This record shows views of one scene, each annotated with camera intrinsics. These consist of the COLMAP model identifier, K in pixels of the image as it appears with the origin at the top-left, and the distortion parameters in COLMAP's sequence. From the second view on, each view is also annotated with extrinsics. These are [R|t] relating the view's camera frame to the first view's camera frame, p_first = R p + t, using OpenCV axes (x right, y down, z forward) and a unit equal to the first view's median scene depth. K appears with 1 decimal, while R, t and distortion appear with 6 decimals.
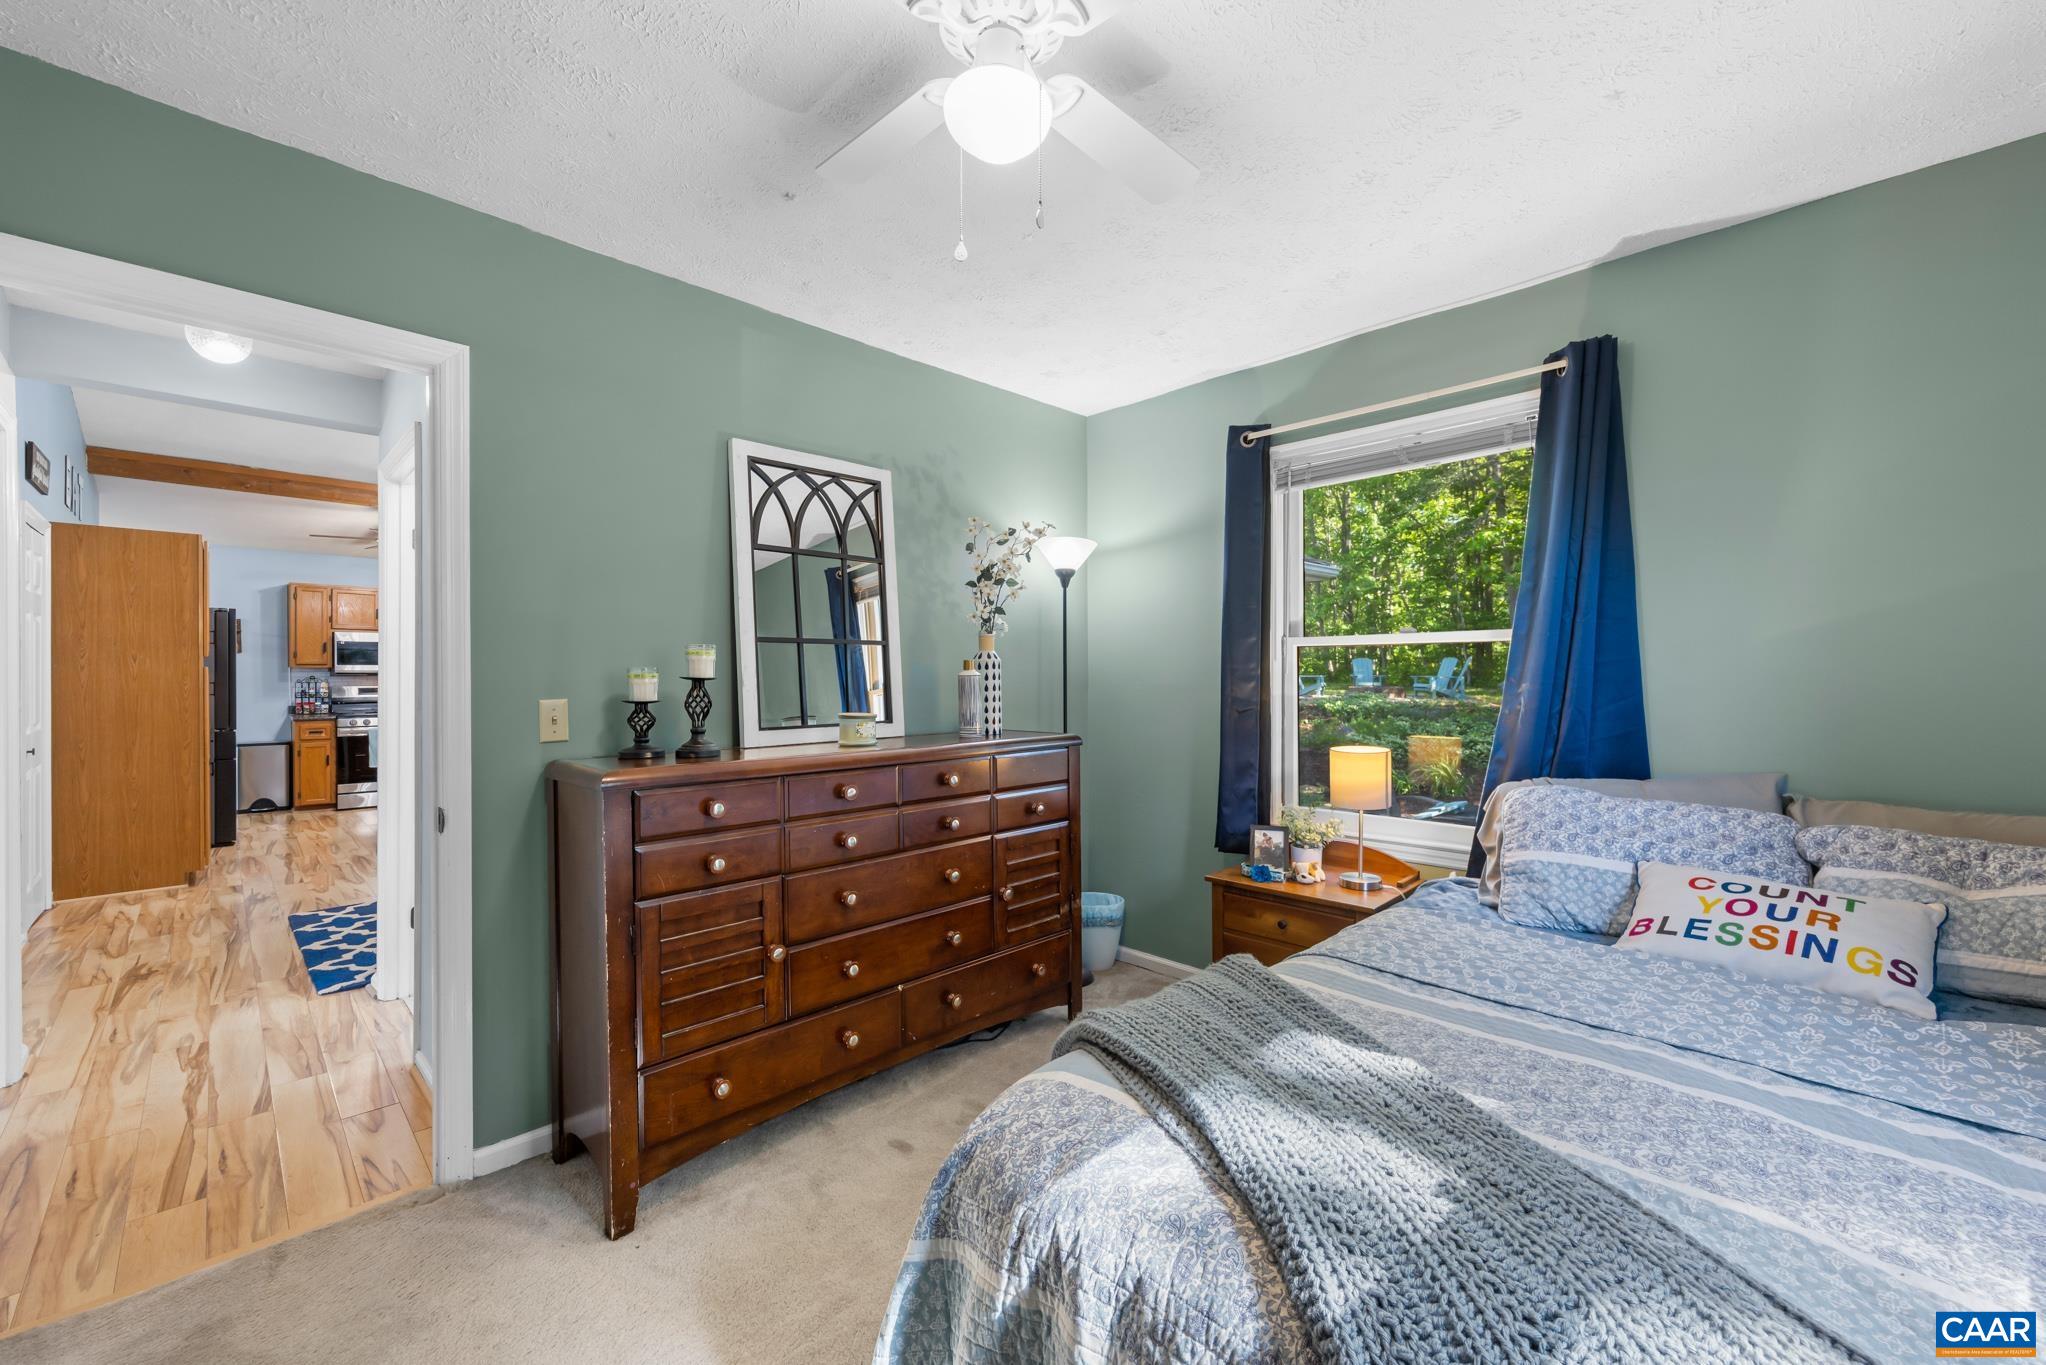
lens RADIAL K [[822.9, 0, 1022.4], [0, 822.9, 678.7], [0, 0, 1]] dist [-0.001731, -0.000107]
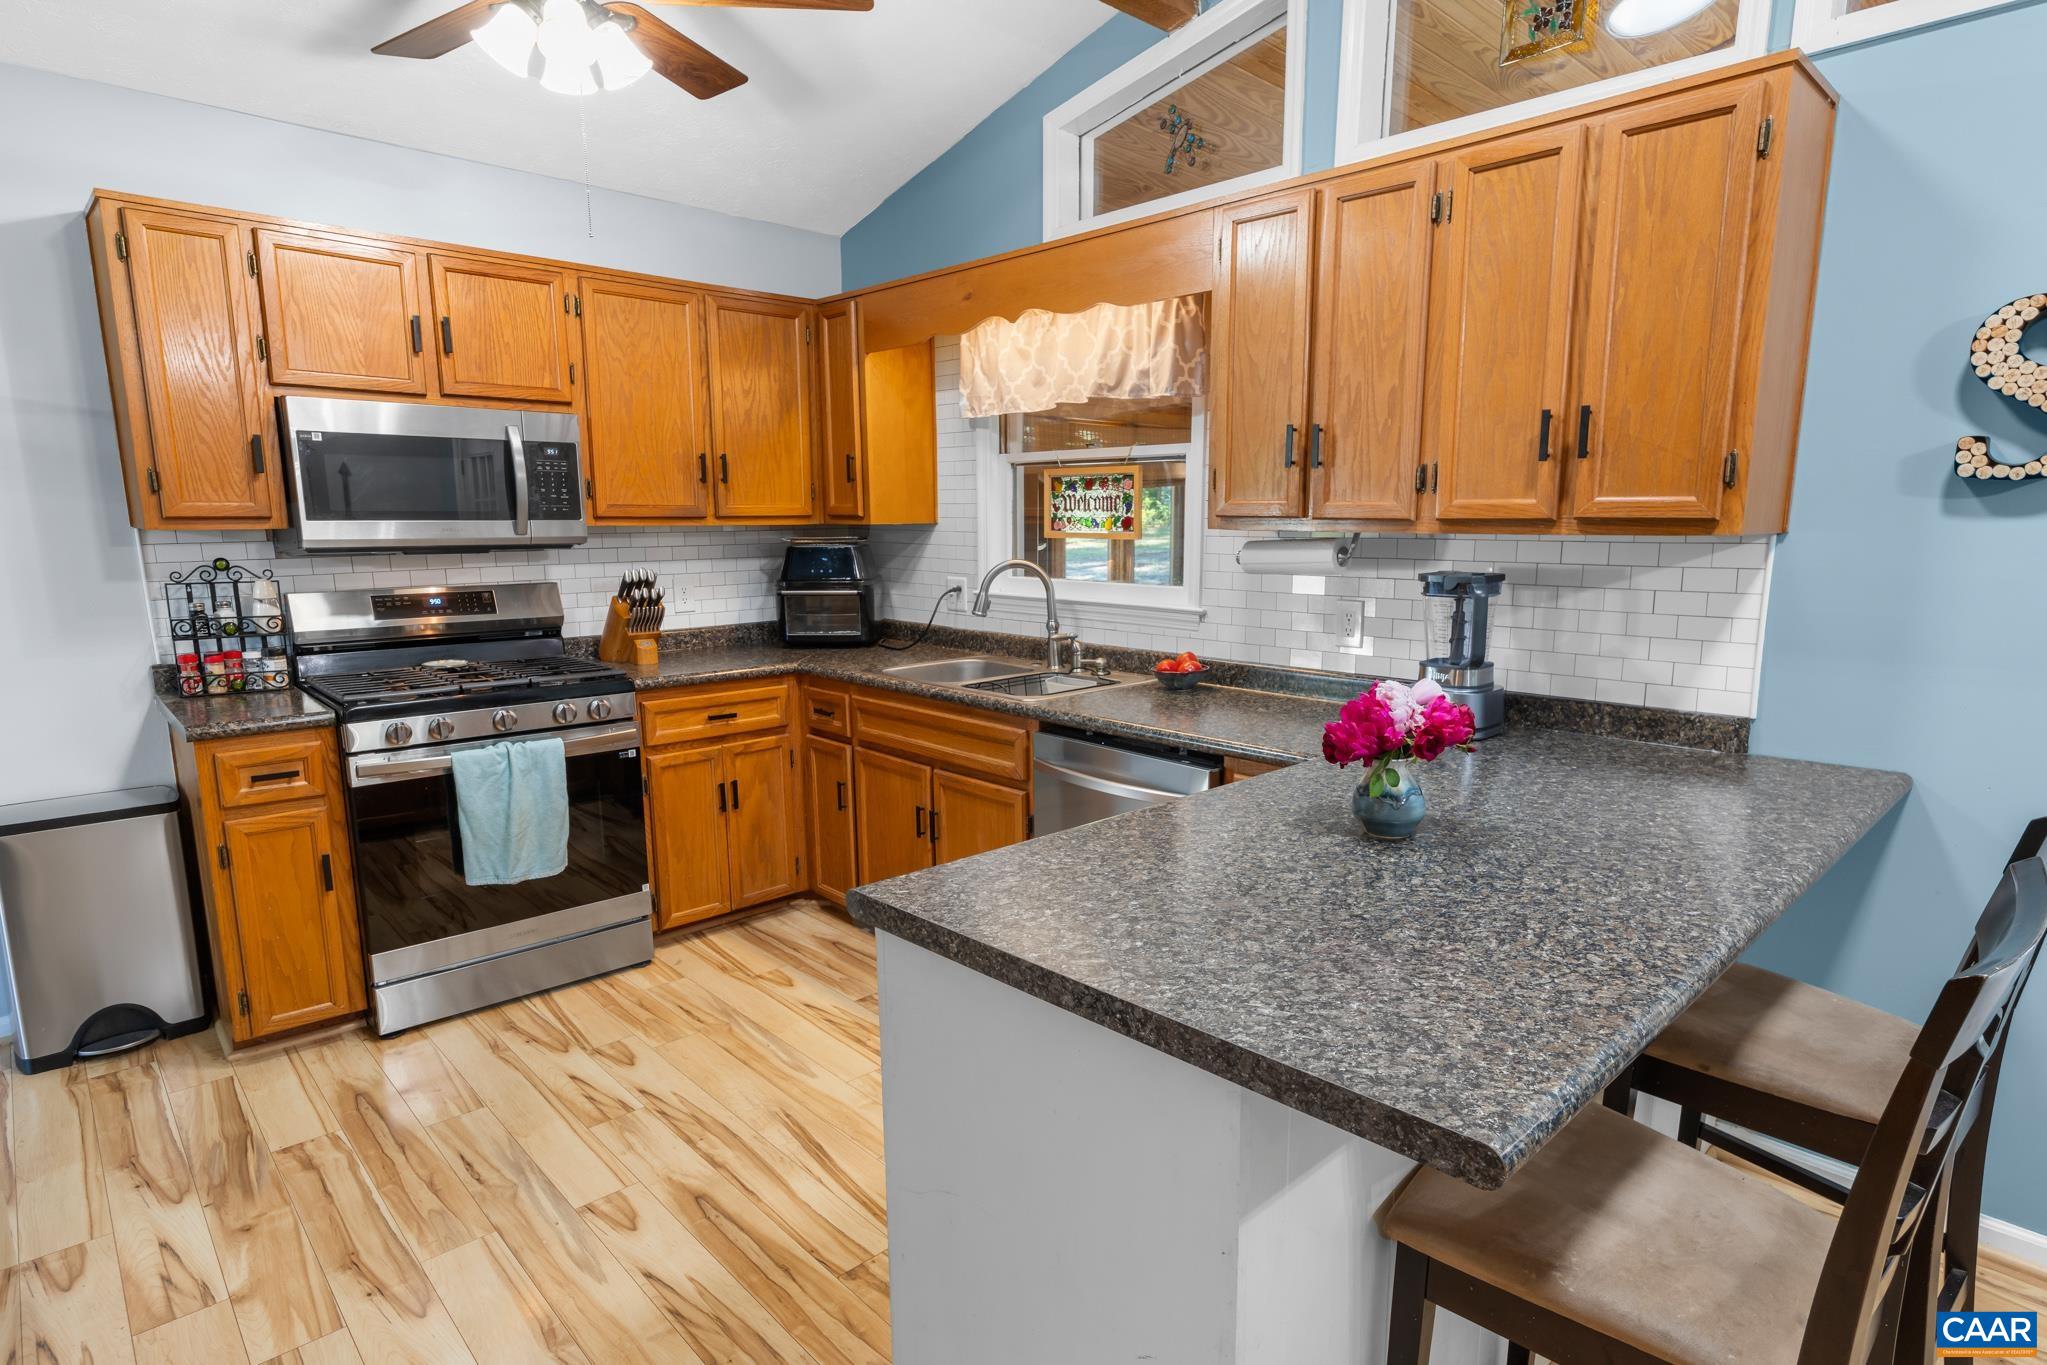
lens RADIAL K [[1081.3, 0, 1056.3], [0, 1081.3, 706.7], [0, 0, 1]] dist [-0.001936, 0.000326]
pose [[0.999939, 0.004184, -0.010209, -0.561774], [-0.002400, 0.985634, 0.168879, -0.016381], [0.010769, -0.168845, 0.985584, 0.616441]]
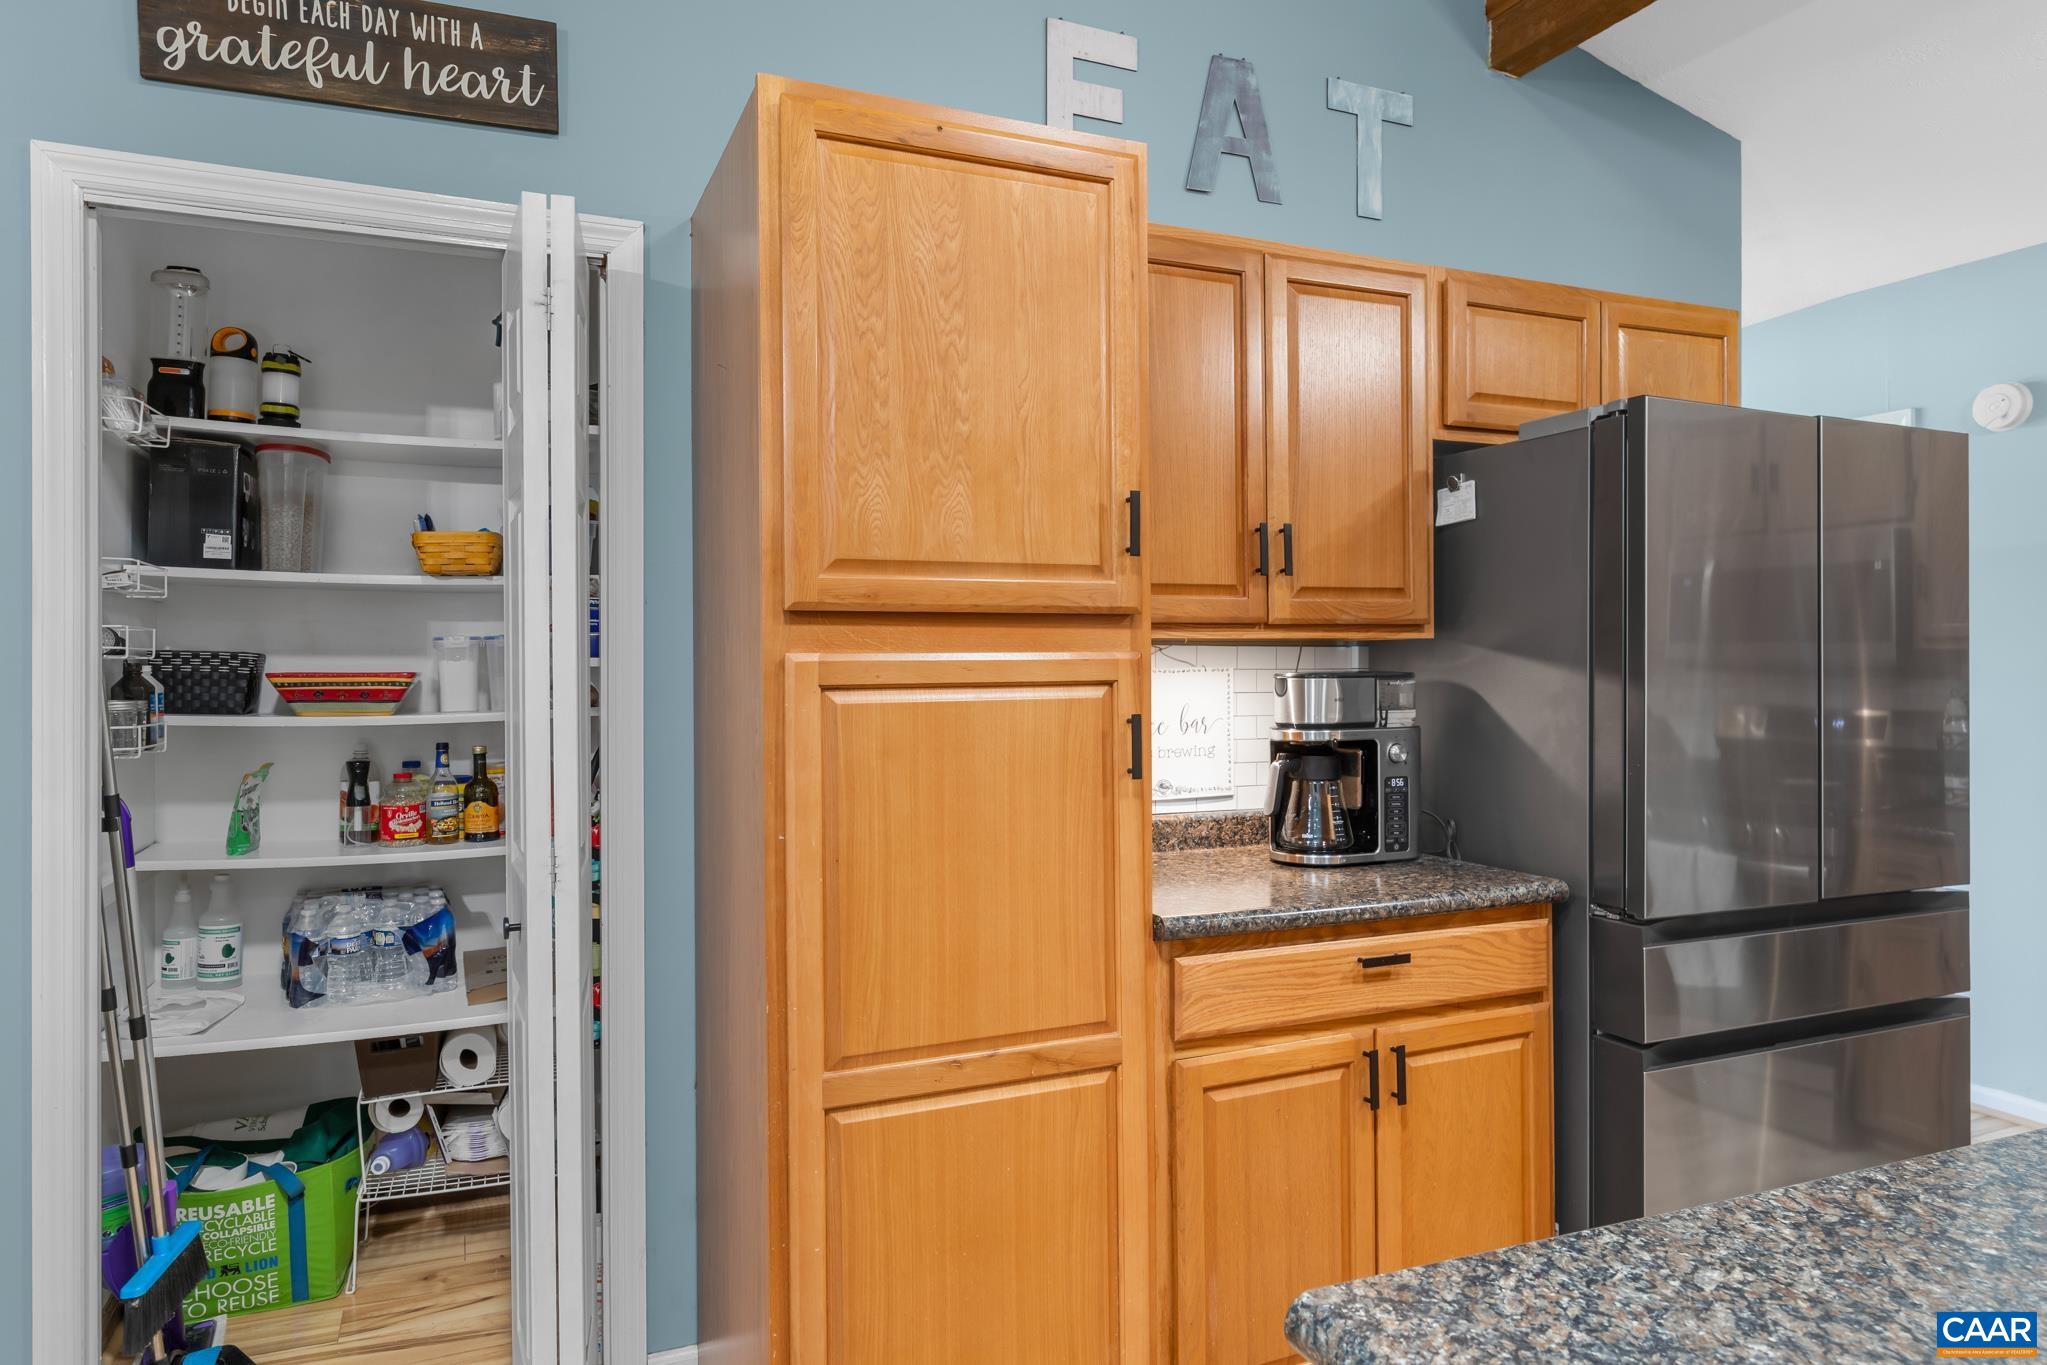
lens RADIAL K [[1257.8, 0, 1022.6], [0, 1257.8, 668.8], [0, 0, 1]] dist [-0.002267, -0.000317]
pose [[-0.362663, -0.000494, -0.931920, -0.426119], [0.001024, 0.999999, -0.000929, -0.005858], [0.931920, -0.001291, -0.362662, 0.724194]]
